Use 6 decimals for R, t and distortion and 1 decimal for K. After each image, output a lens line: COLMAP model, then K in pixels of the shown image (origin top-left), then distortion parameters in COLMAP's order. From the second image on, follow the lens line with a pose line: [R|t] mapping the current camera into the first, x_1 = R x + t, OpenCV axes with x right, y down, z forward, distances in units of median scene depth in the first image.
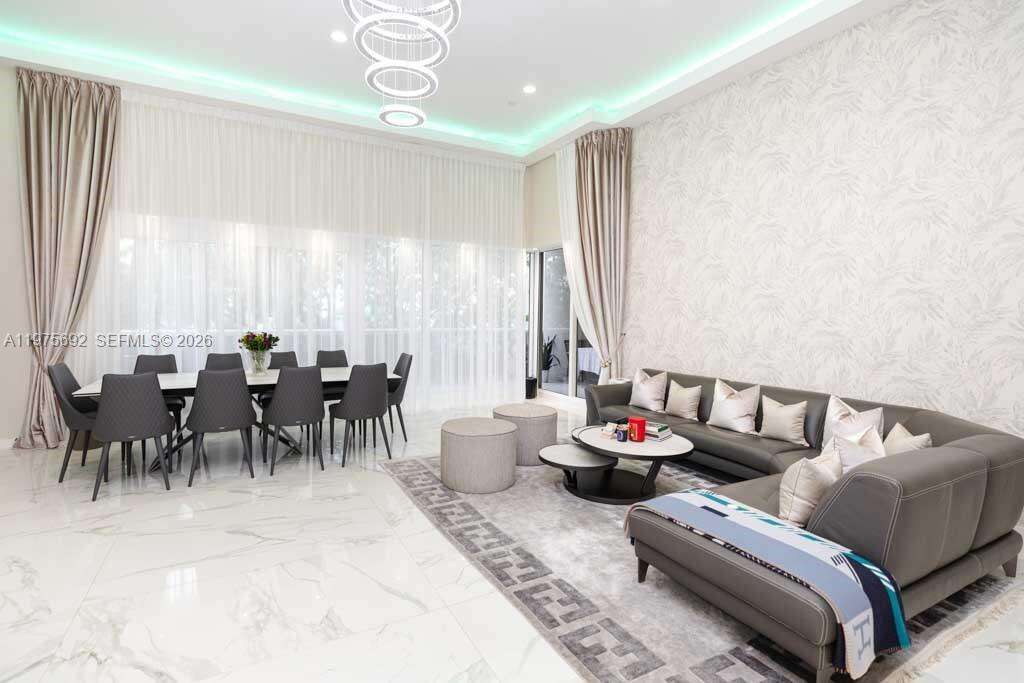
lens RADIAL K [[473.5, 0, 491.6], [0, 473.5, 334.0], [0, 0, 1]] dist [0.003348, 0.000274]
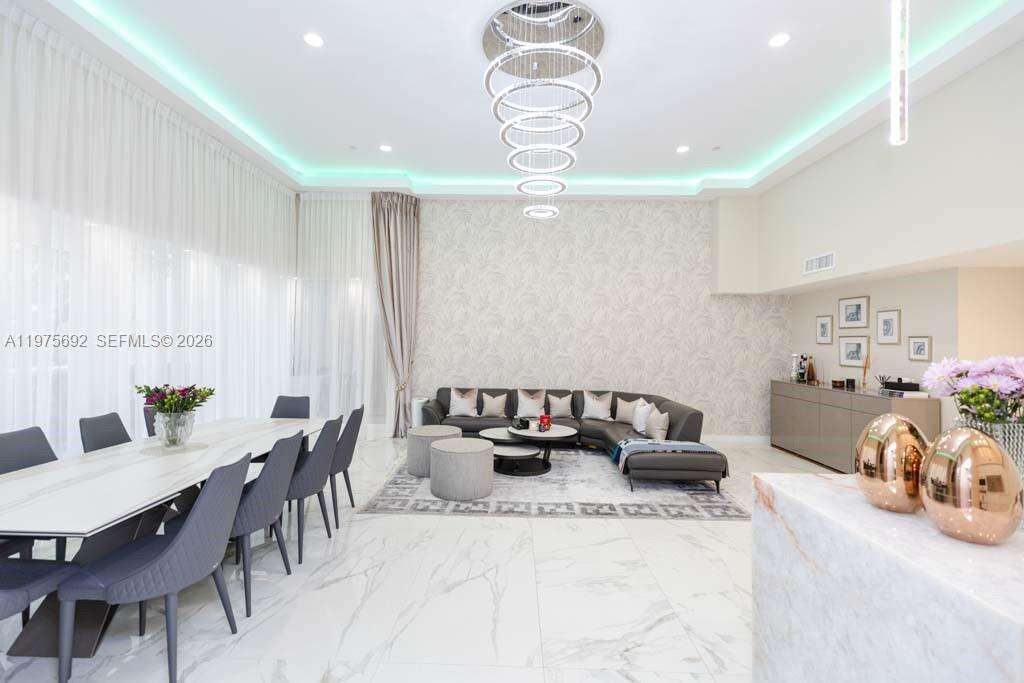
lens RADIAL K [[454.9, 0, 504.5], [0, 454.9, 334.4], [0, 0, 1]] dist [0.002579, 0.000194]
pose [[0.490120, 0.007648, 0.871622, -0.910360], [0.028854, 0.999271, -0.024993, -0.049936], [-0.871177, 0.037400, 0.489542, 0.304386]]
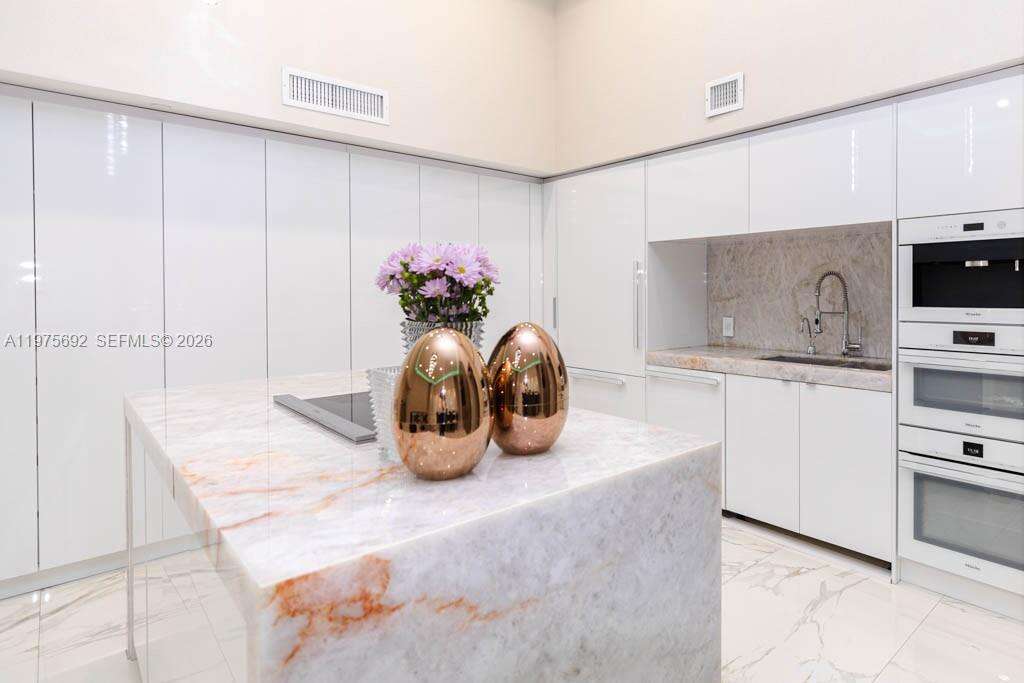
lens RADIAL K [[569.2, 0, 649.2], [0, 569.2, 294.6], [0, 0, 1]] dist [0.007890, 0.000043]
pose [[-0.951055, -0.009849, -0.308863, -0.467897], [-0.022787, 0.999006, 0.038310, -0.018385], [0.308179, 0.043473, -0.950335, 0.515631]]
